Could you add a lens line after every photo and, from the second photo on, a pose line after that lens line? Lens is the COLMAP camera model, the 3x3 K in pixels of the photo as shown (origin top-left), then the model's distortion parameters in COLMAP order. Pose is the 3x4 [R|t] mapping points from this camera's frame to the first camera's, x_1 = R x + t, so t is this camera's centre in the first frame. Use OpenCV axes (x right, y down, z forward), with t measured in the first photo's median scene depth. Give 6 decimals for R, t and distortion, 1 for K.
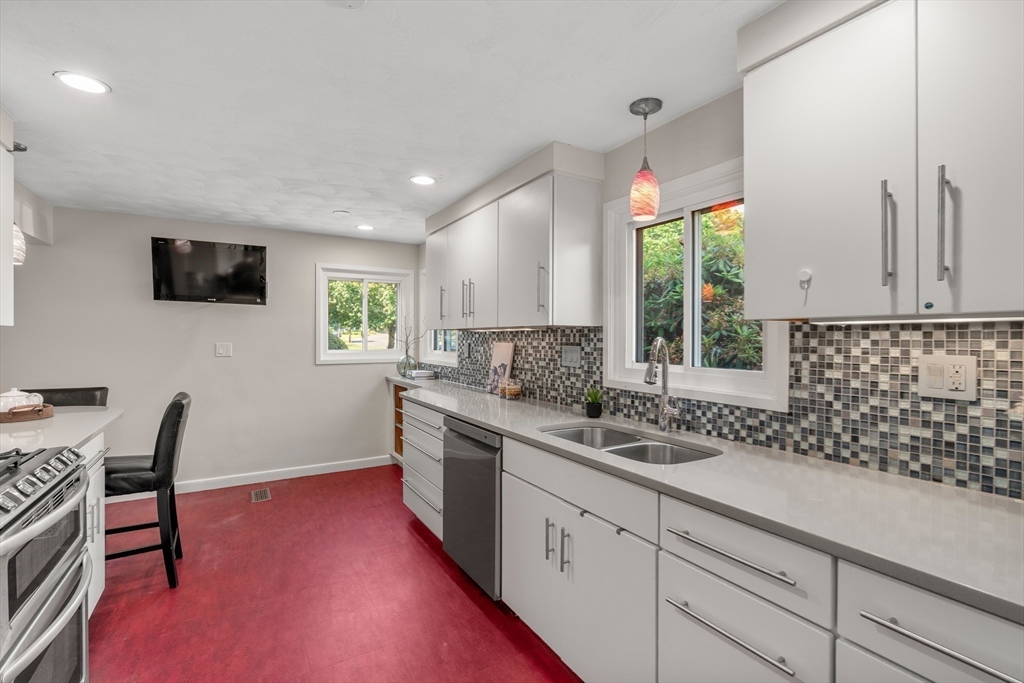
lens RADIAL K [[469.2, 0, 510.4], [0, 469.2, 340.1], [0, 0, 1]] dist [-0.003204, 0.000341]
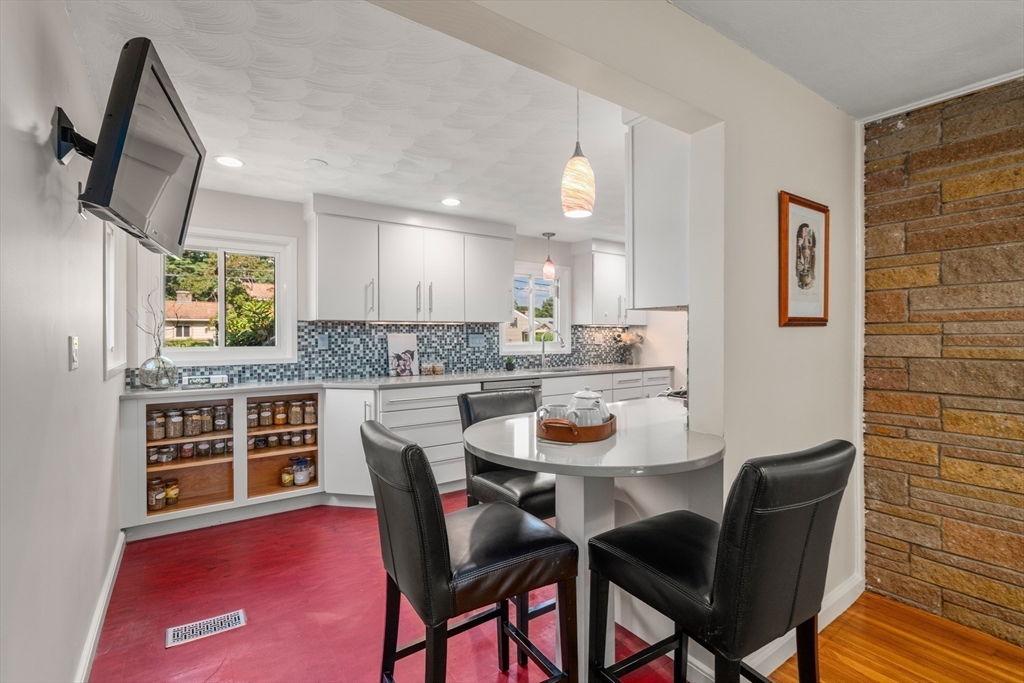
lens RADIAL K [[469.2, 0, 511.1], [0, 469.2, 336.8], [0, 0, 1]] dist [-0.003204, 0.000341]
pose [[-0.078640, -0.002901, 0.996899, -1.566211], [0.010679, 0.999936, 0.003752, 0.015913], [-0.996846, 0.010940, -0.078604, 1.023343]]
